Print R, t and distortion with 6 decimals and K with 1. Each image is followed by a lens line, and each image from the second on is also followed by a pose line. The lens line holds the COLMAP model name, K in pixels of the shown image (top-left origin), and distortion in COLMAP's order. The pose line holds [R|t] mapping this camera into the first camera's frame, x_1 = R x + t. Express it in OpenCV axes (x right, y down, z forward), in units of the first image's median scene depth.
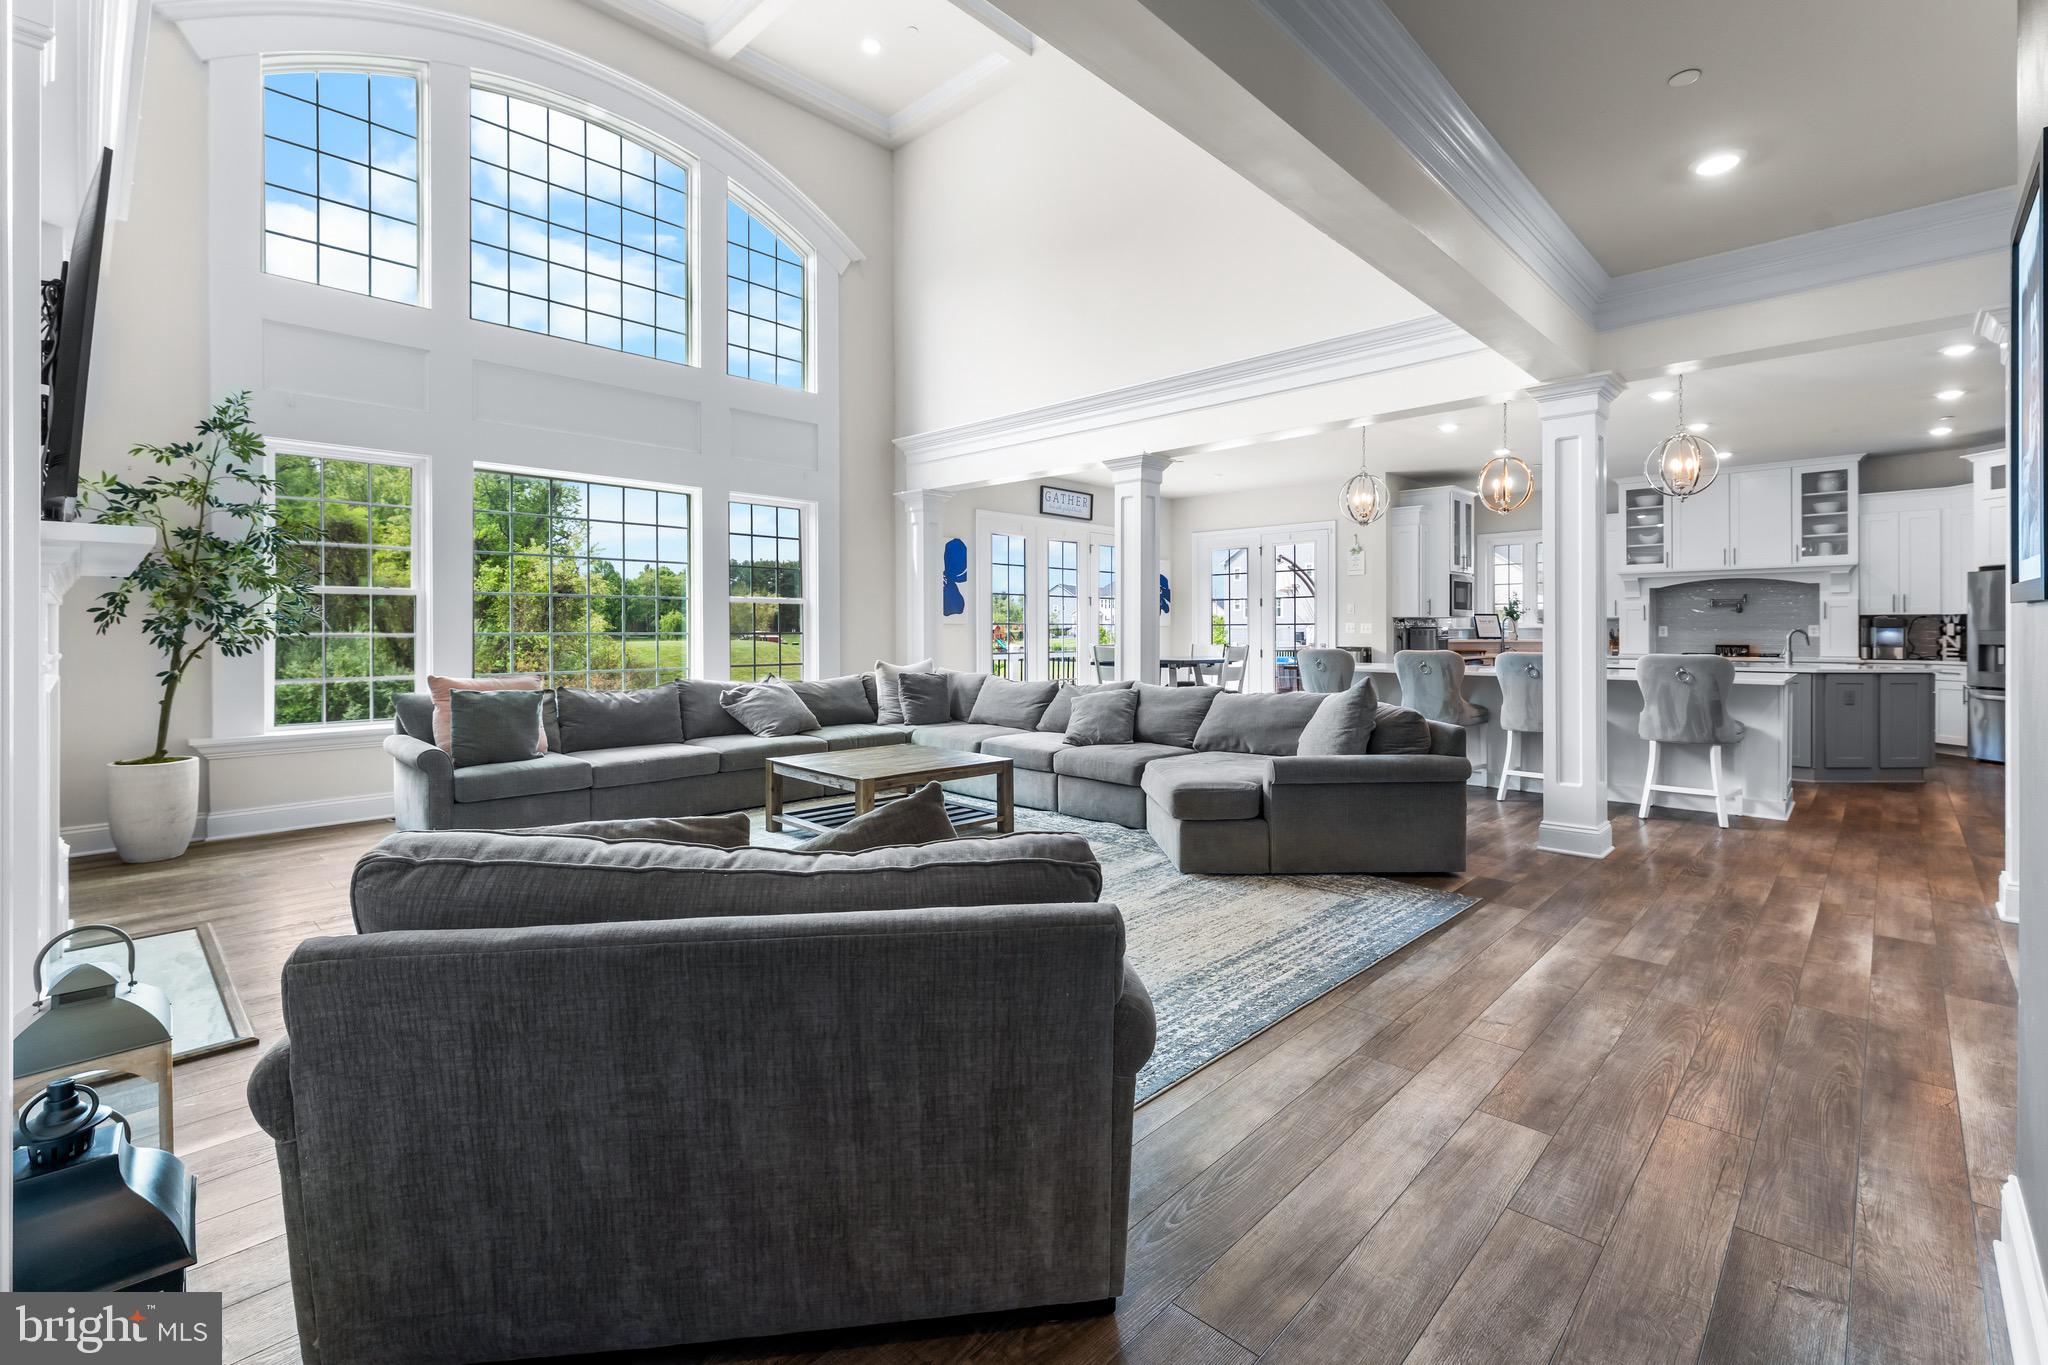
lens RADIAL K [[886.9, 0, 1033.2], [0, 886.9, 630.9], [0, 0, 1]] dist [0.000935, -0.001313]
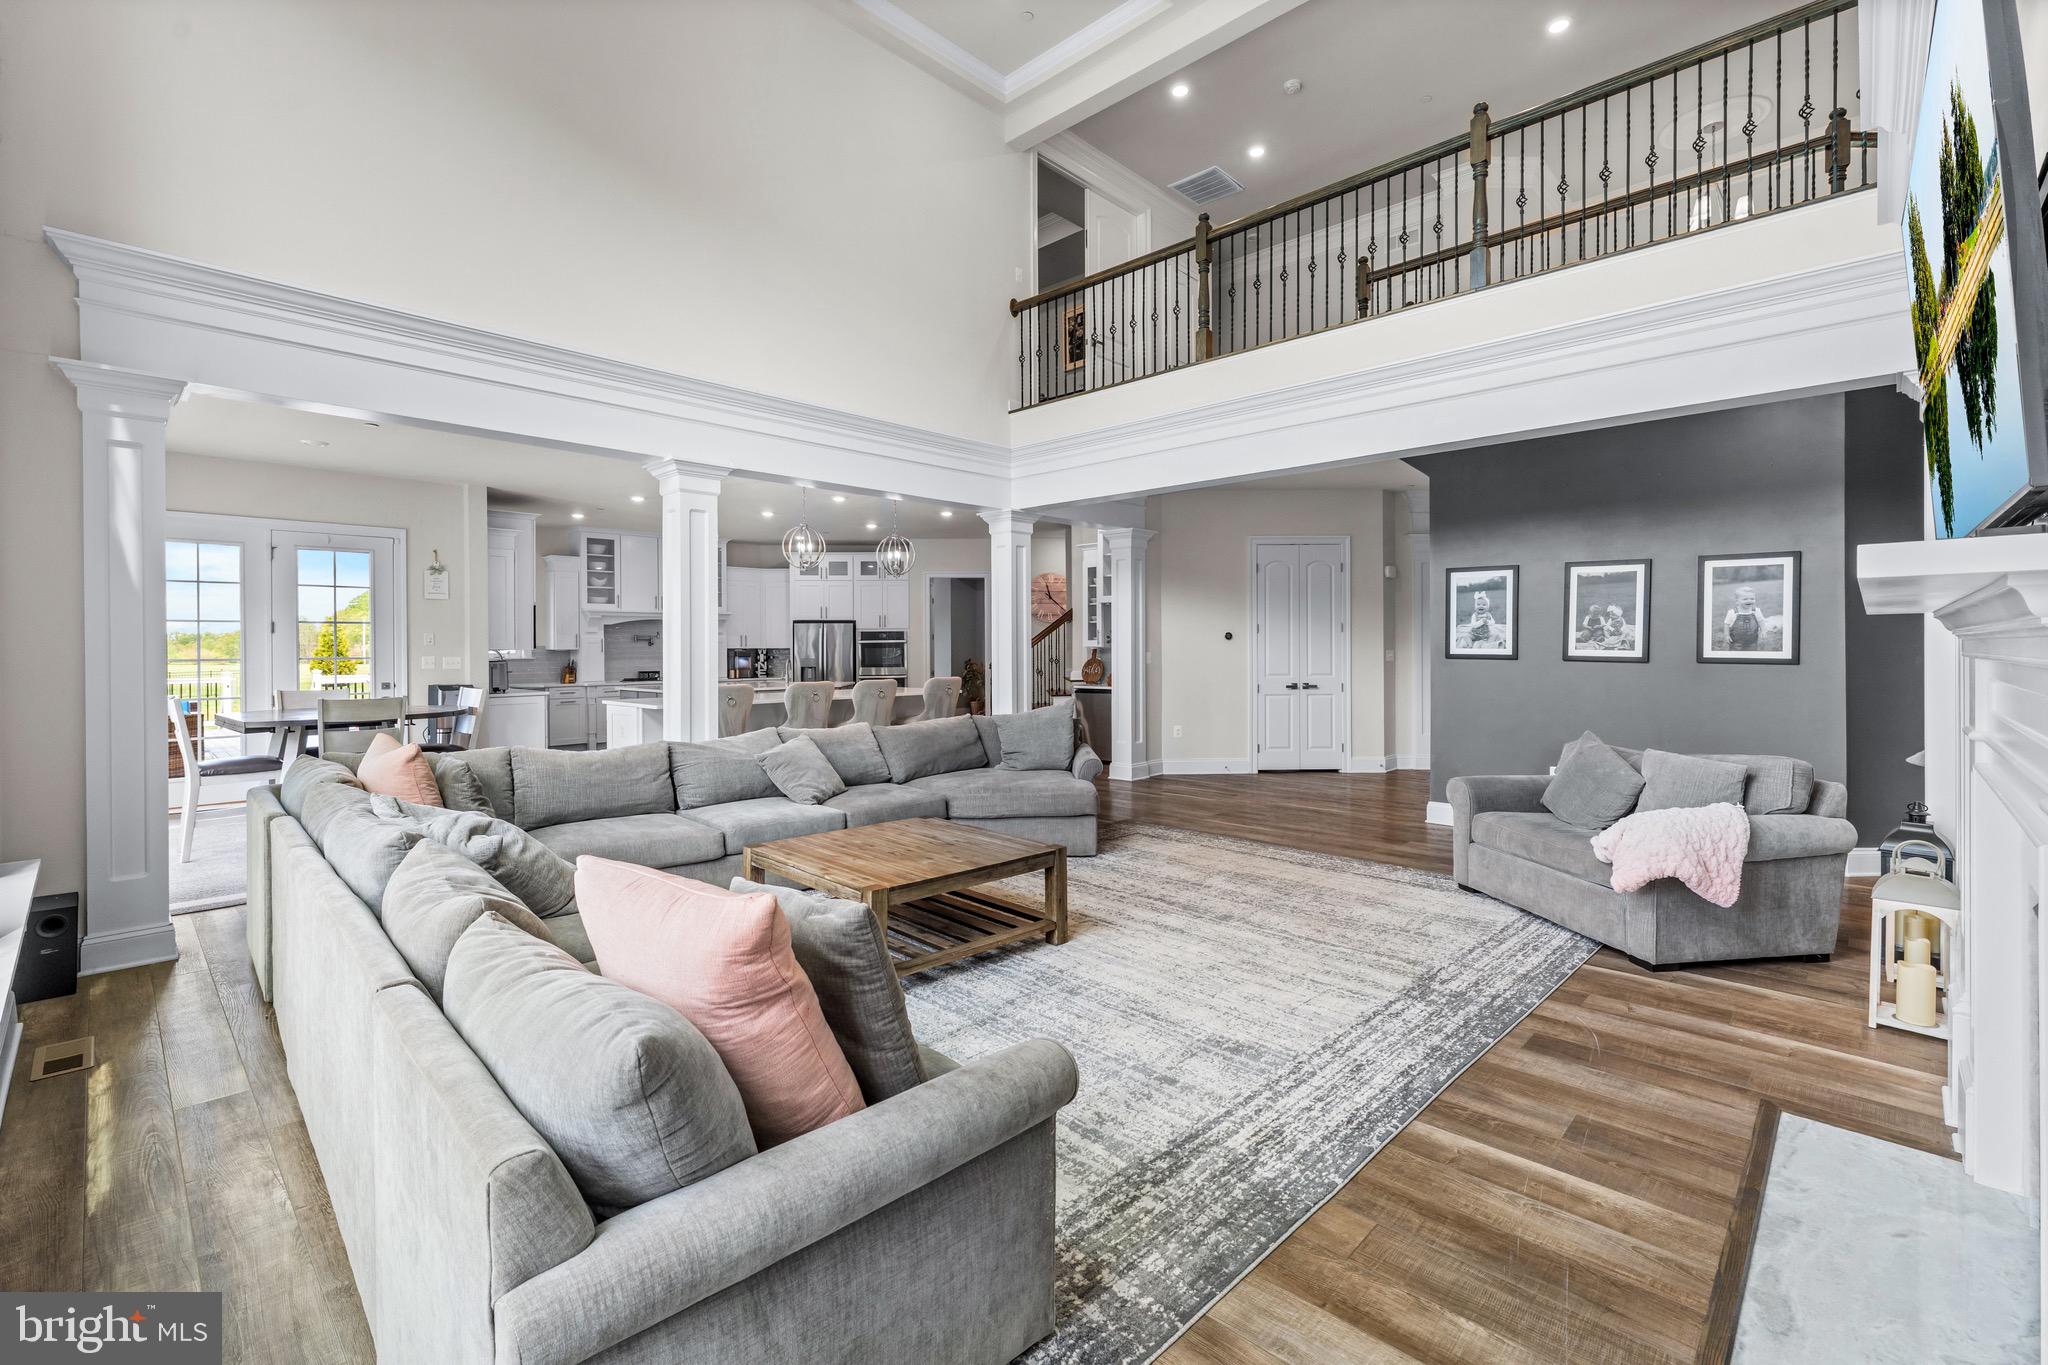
lens RADIAL K [[886.9, 0, 1029.8], [0, 886.9, 642.9], [0, 0, 1]] dist [0.000935, -0.001313]
pose [[-0.019749, 0.006053, 0.999787, -0.568243], [0.005607, 0.999967, -0.005944, -0.016224], [-0.999789, 0.005489, -0.019782, 0.547107]]
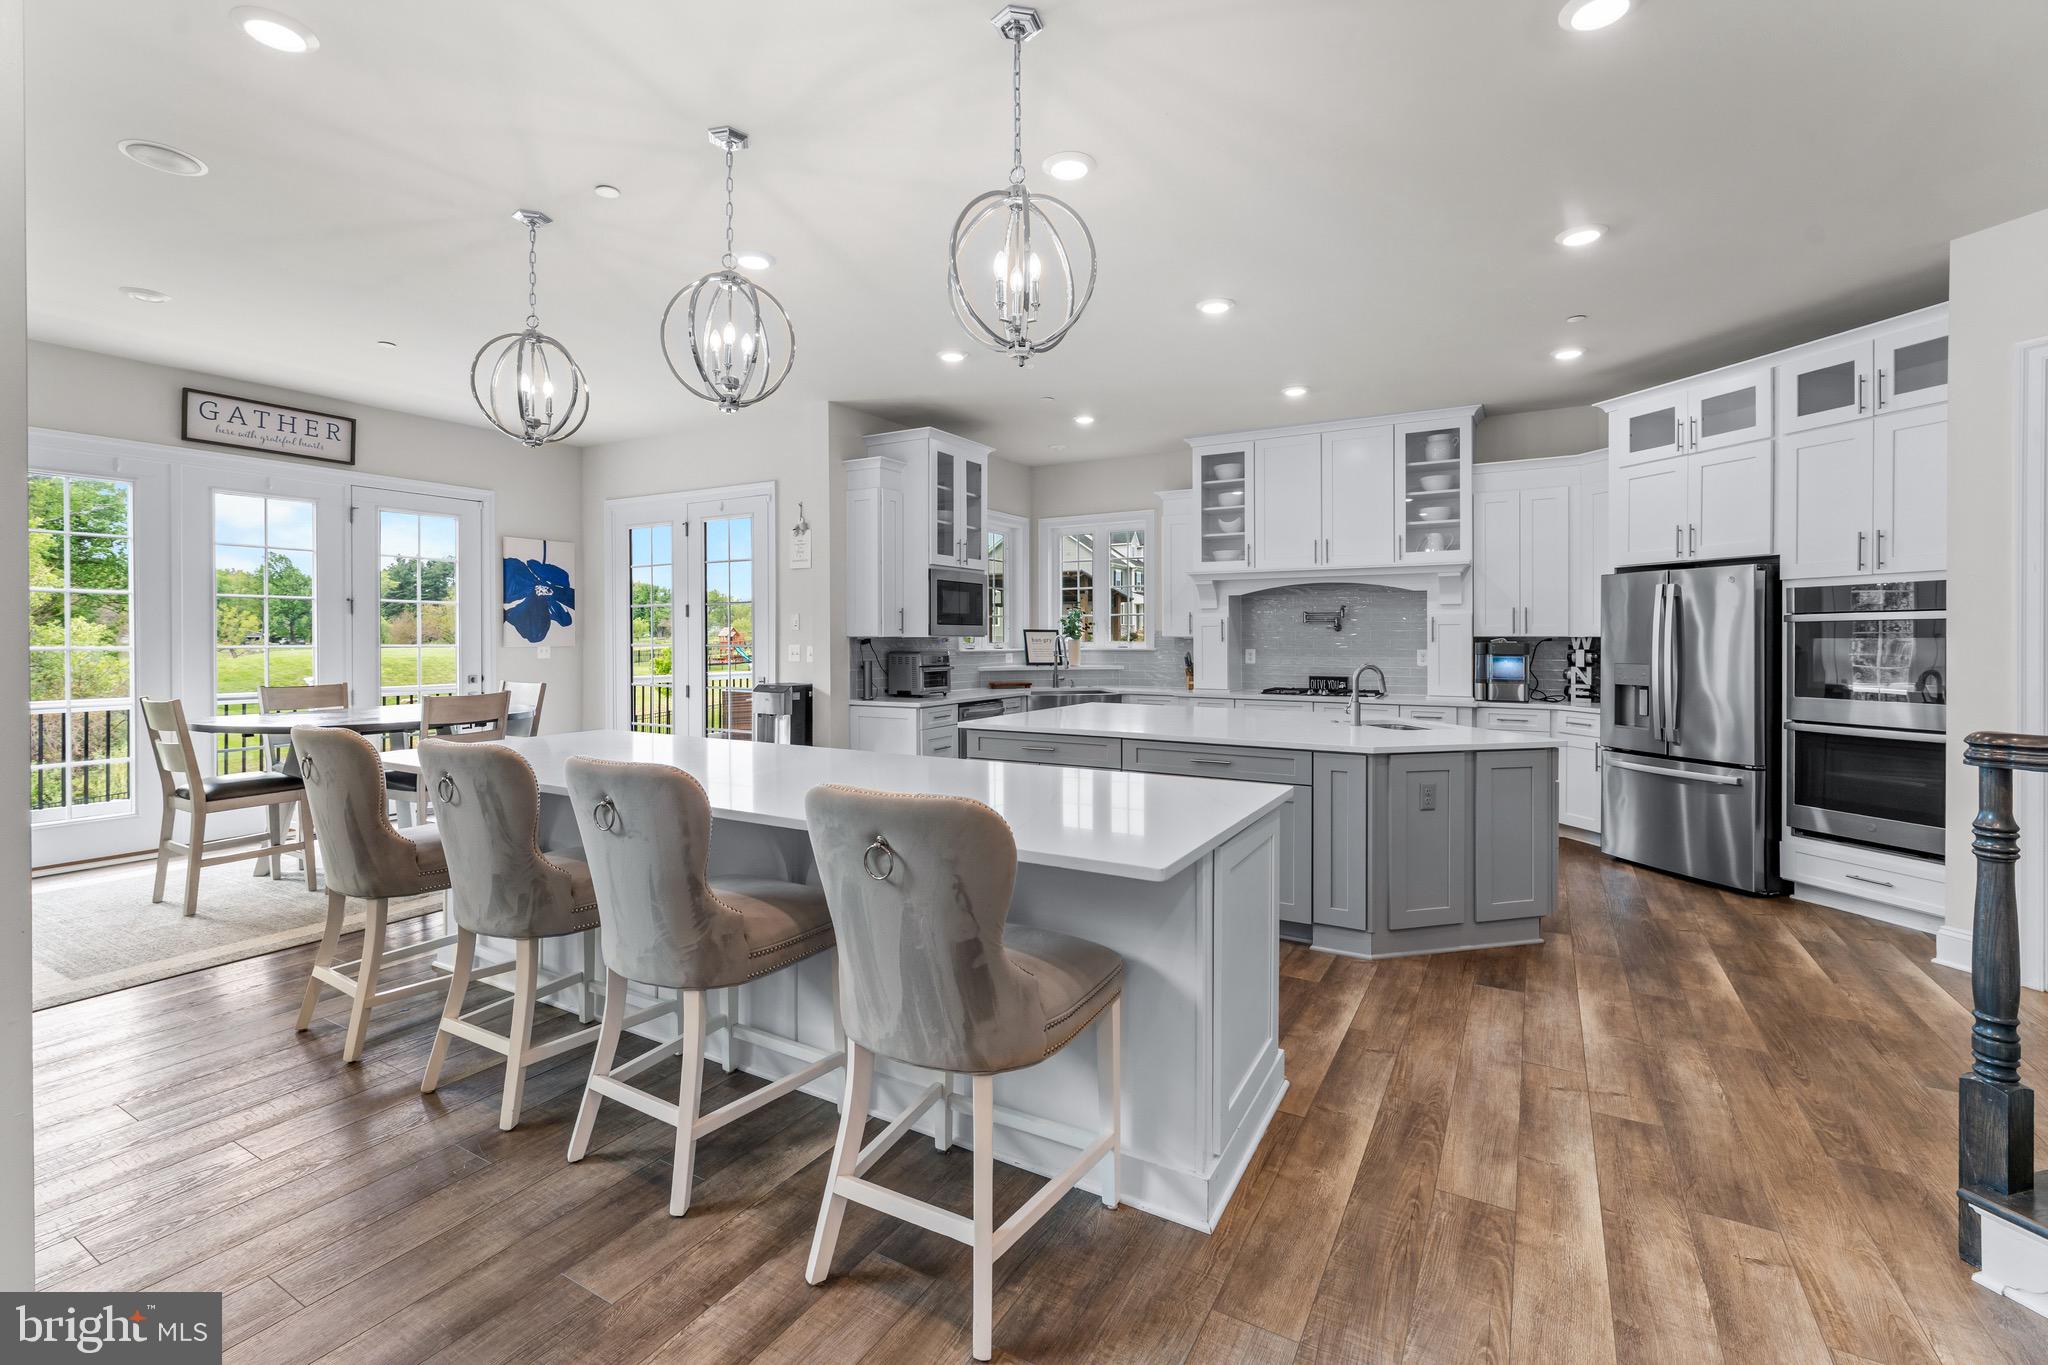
lens RADIAL K [[886.9, 0, 1027.2], [0, 886.9, 638.0], [0, 0, 1]] dist [0.000935, -0.001313]
pose [[0.969512, 0.001411, 0.245041, 0.433943], [-0.001673, 0.999998, 0.000861, -0.017472], [-0.245039, -0.001245, 0.969512, 0.422086]]
